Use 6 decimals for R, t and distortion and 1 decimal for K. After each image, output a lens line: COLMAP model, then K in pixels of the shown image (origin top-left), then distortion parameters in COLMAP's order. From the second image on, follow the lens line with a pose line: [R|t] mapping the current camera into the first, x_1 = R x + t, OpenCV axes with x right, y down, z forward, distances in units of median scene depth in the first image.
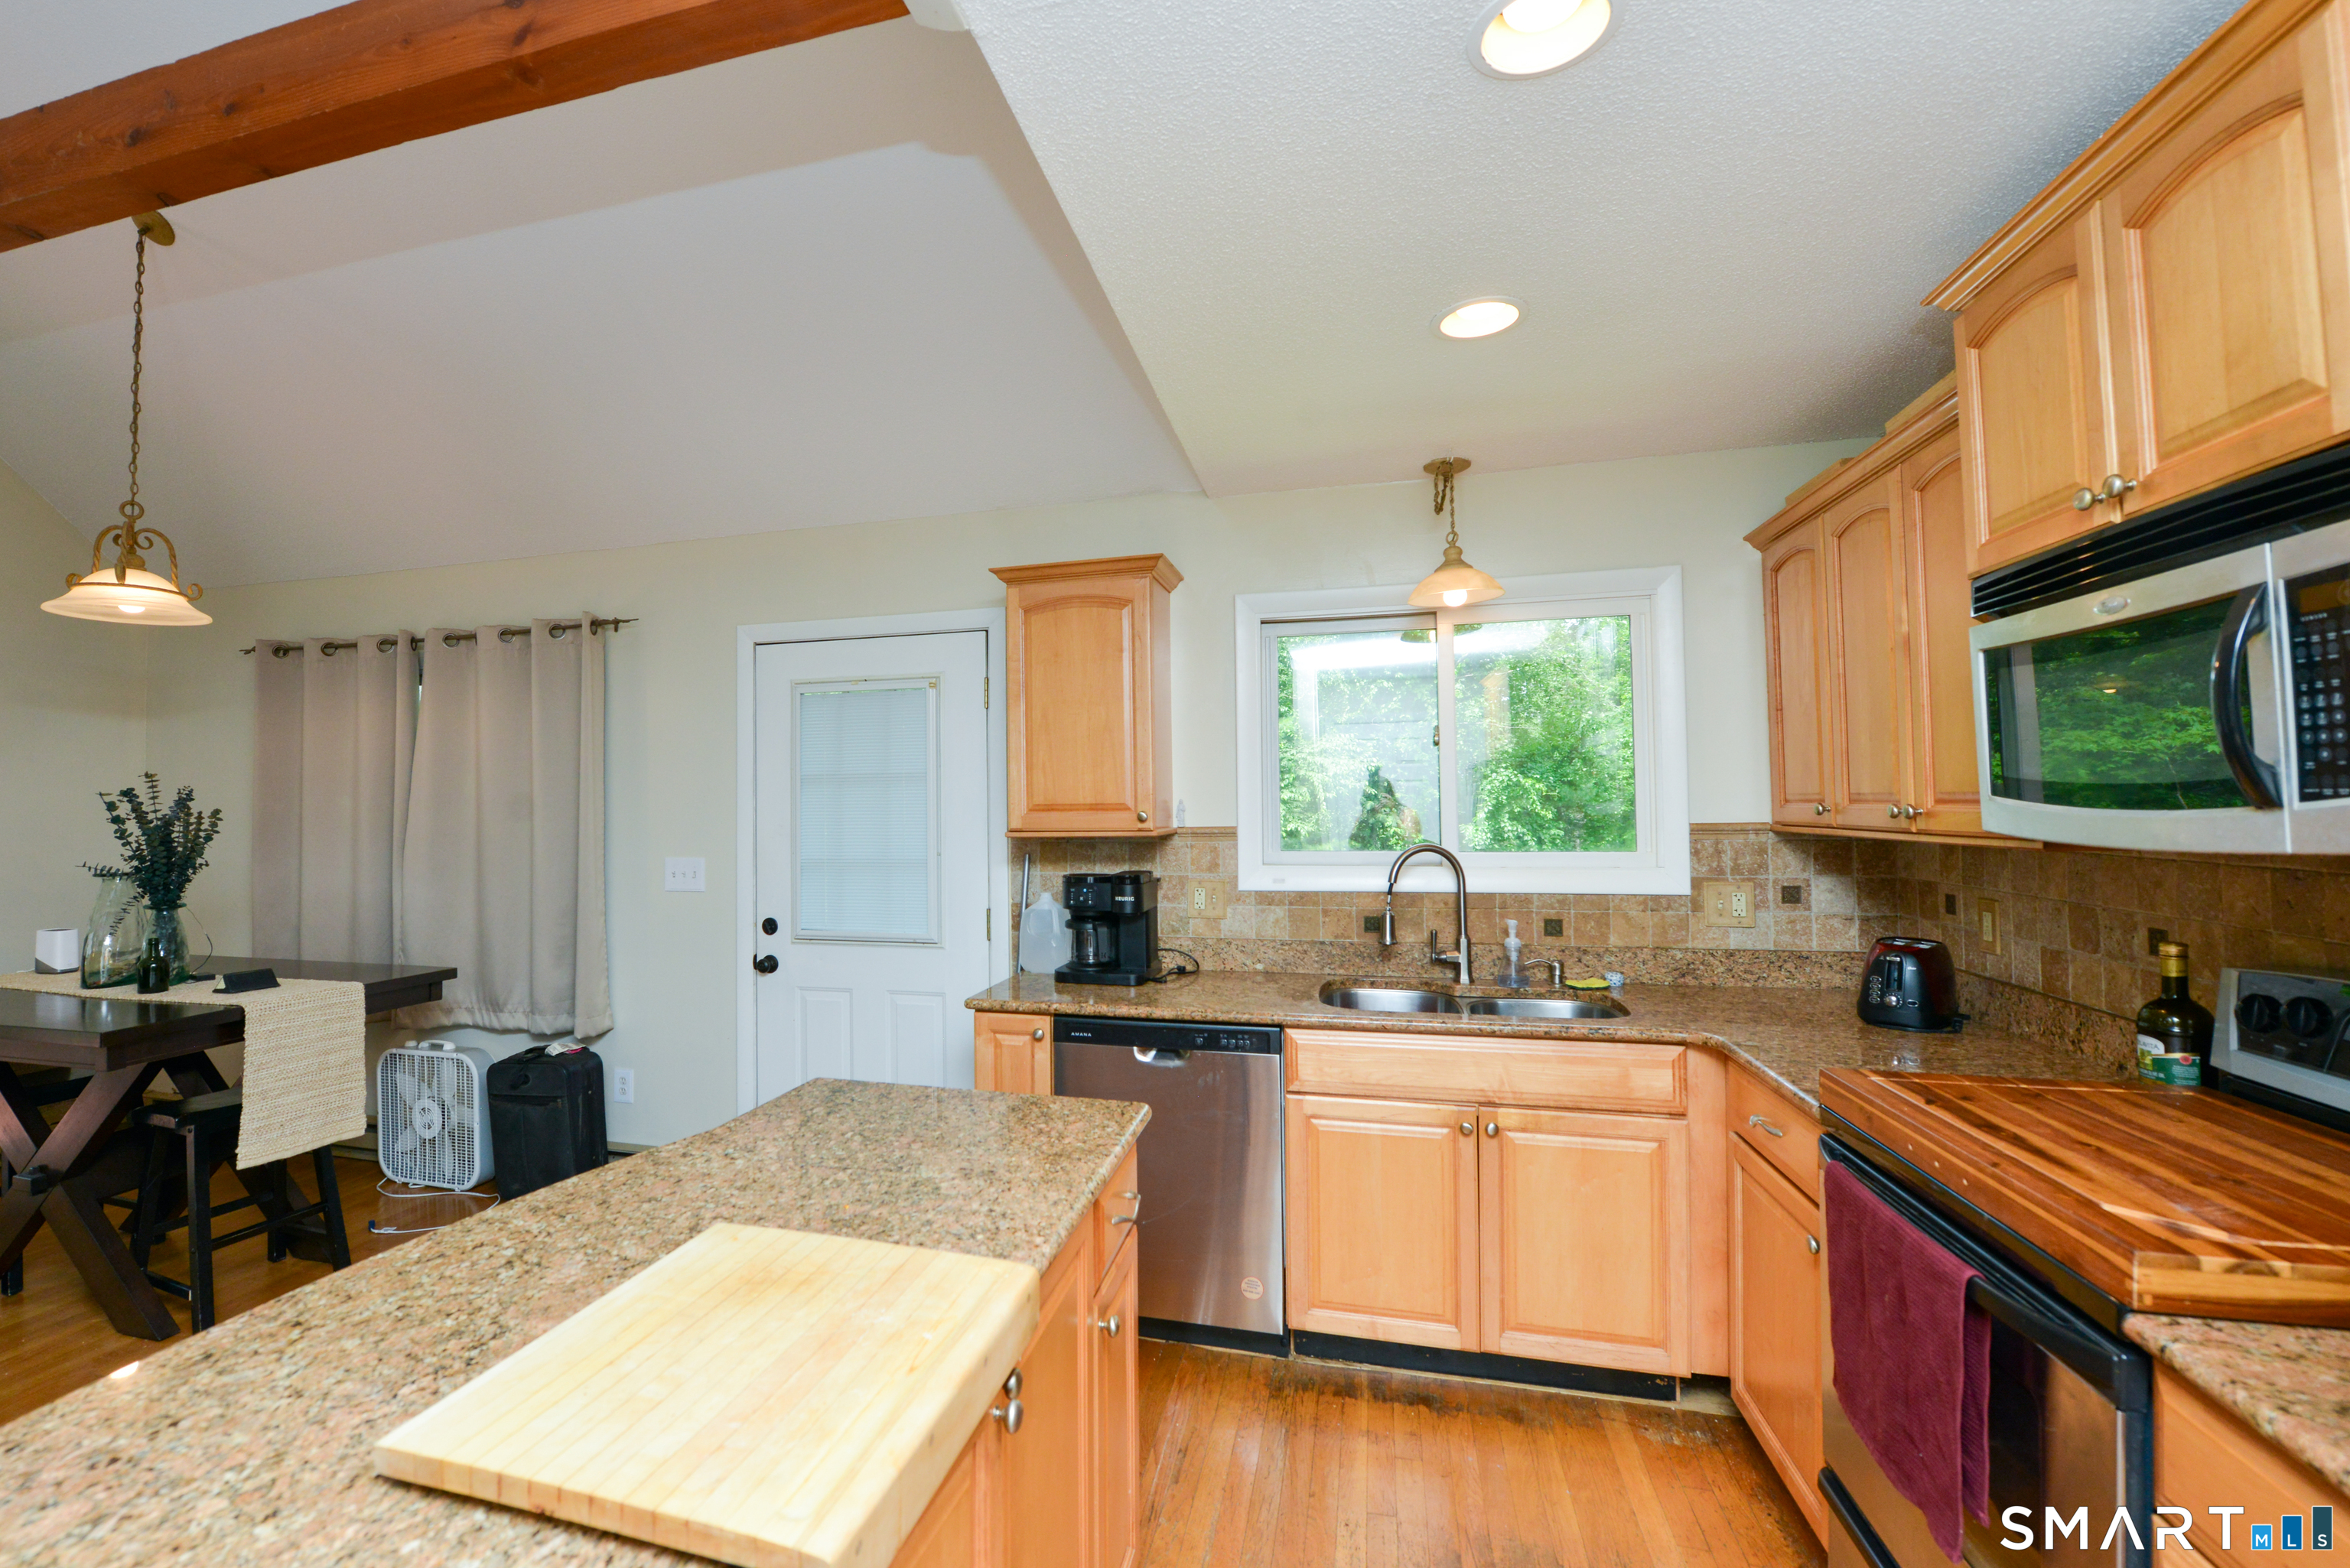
lens RADIAL K [[1011.9, 0, 1135.5], [0, 1011.9, 774.4], [0, 0, 1]] dist [-0.016947, -0.000963]
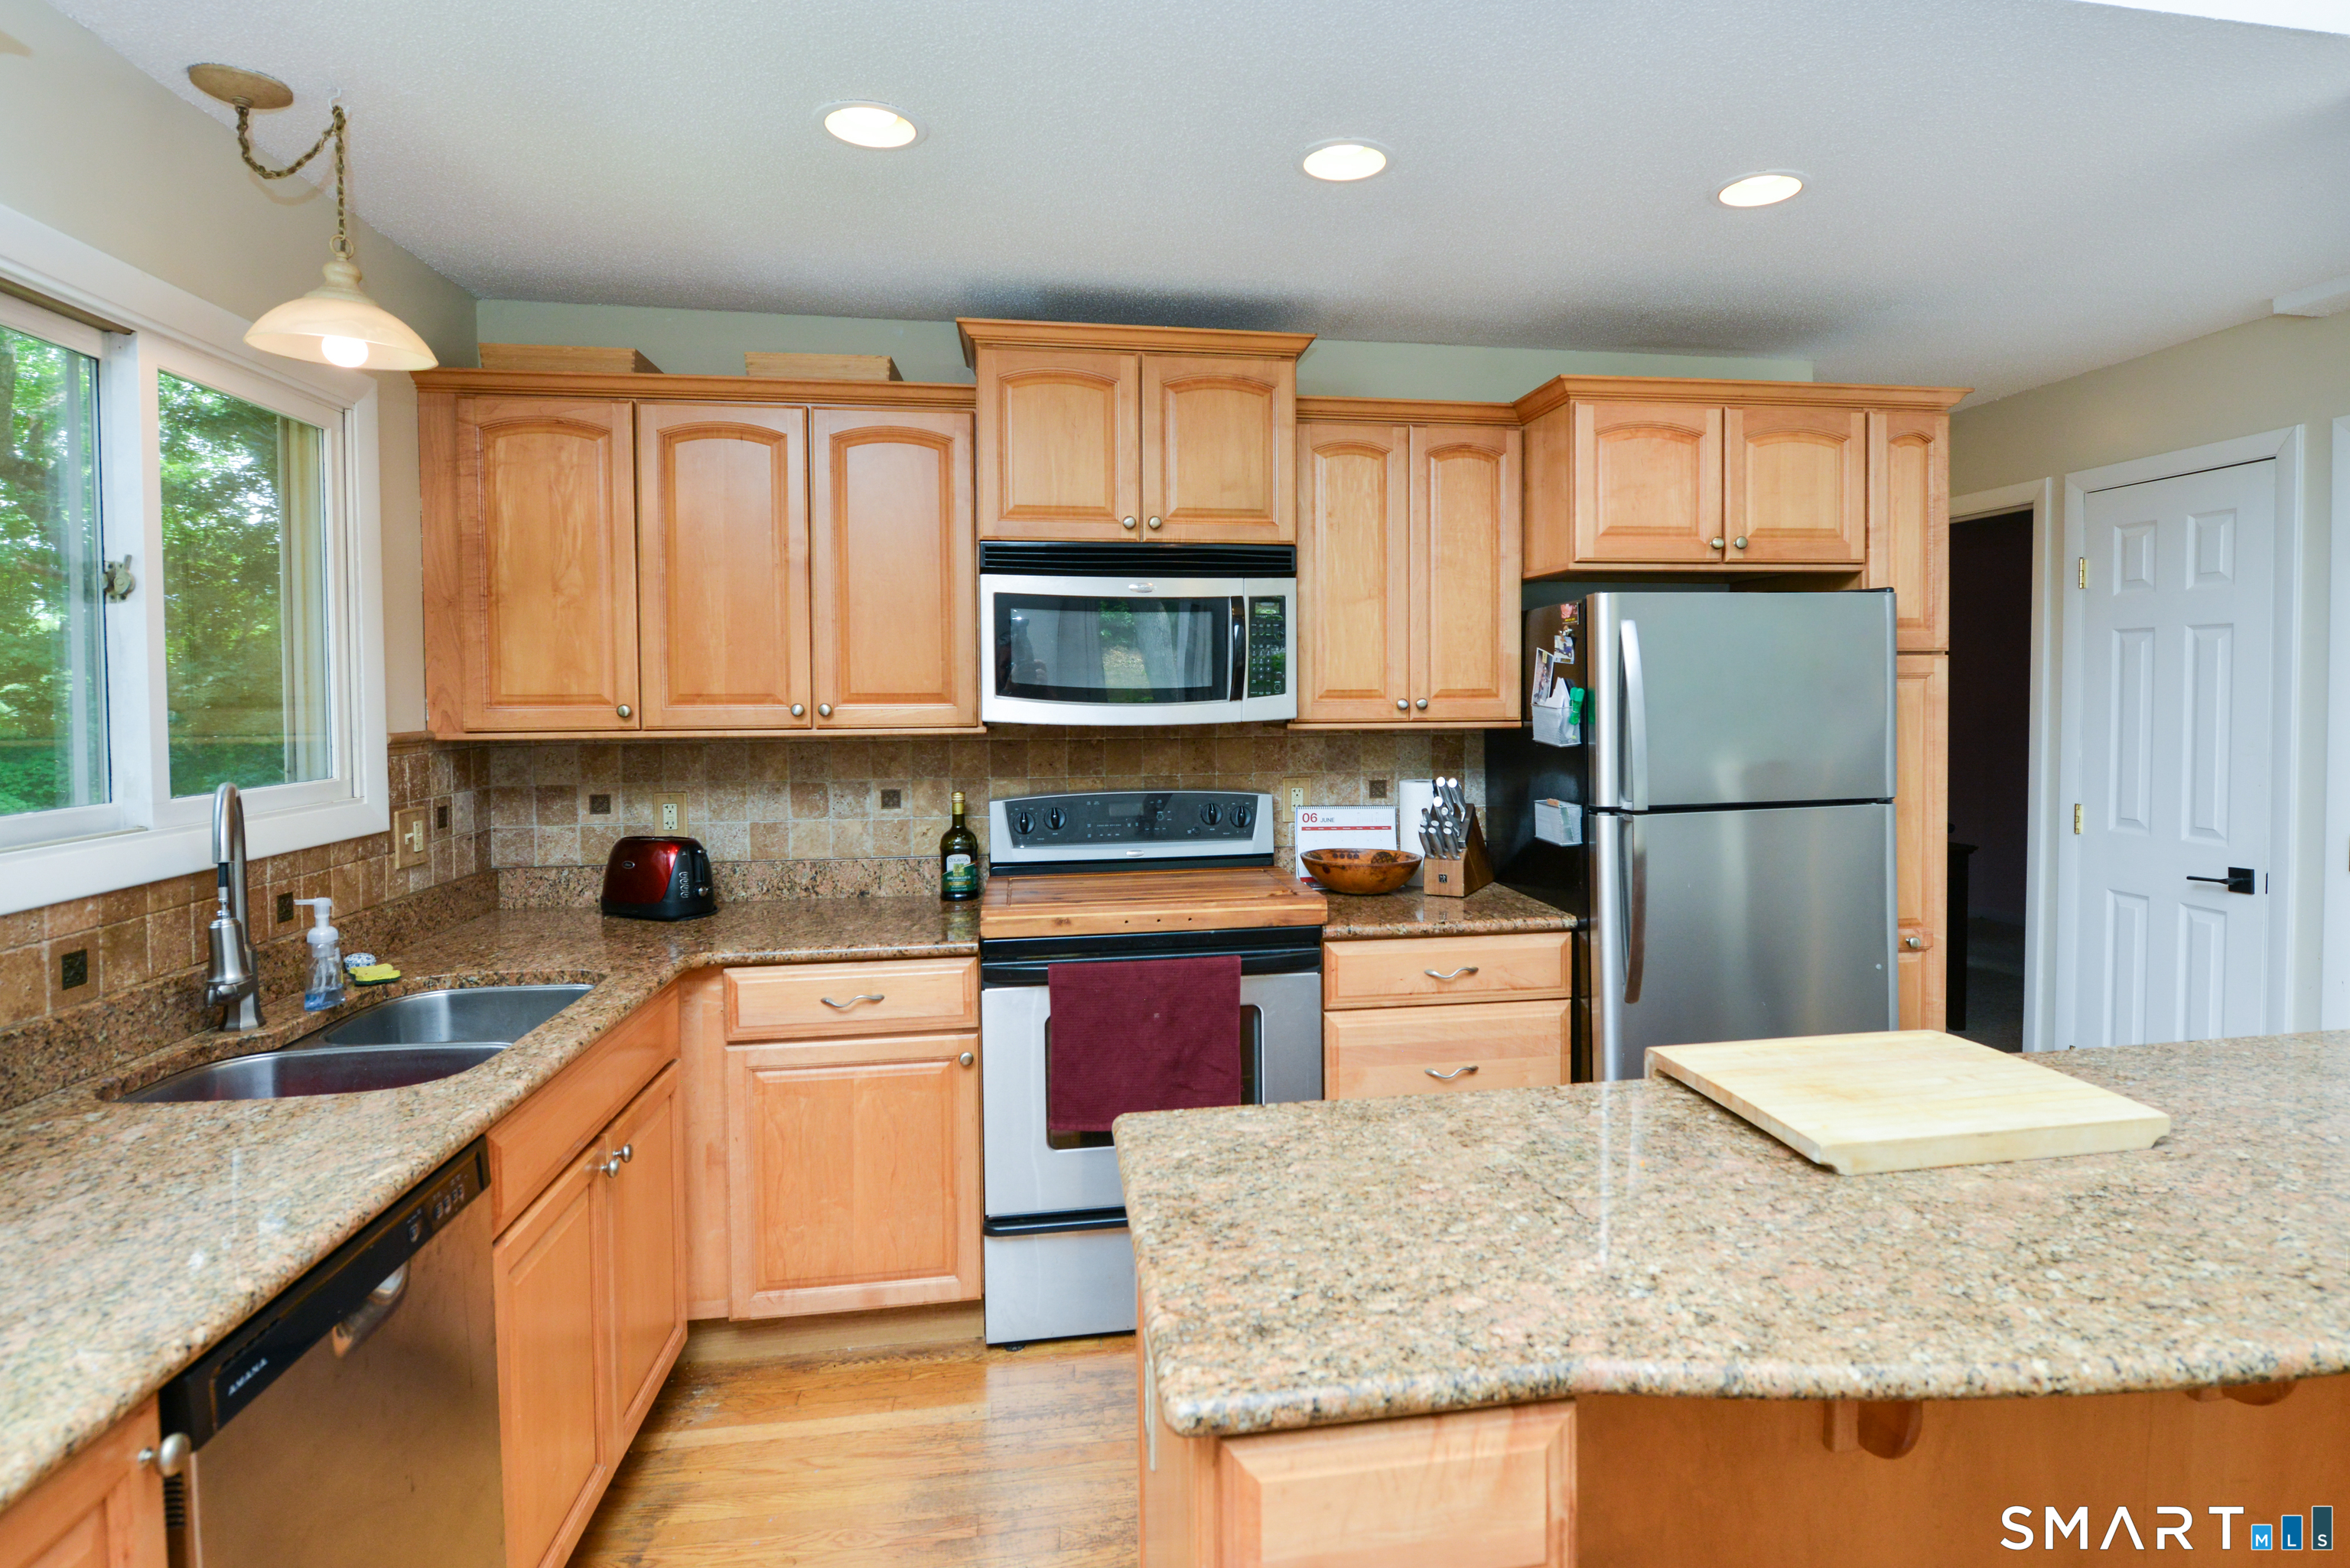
lens RADIAL K [[1170.1, 0, 1217.8], [0, 1170.1, 712.6], [0, 0, 1]] dist [-0.007673, -0.002541]
pose [[-0.343134, -0.005385, 0.939271, -0.711637], [-0.016200, 0.999869, -0.000186, 0.034596], [-0.939147, -0.015280, -0.343176, 1.098878]]
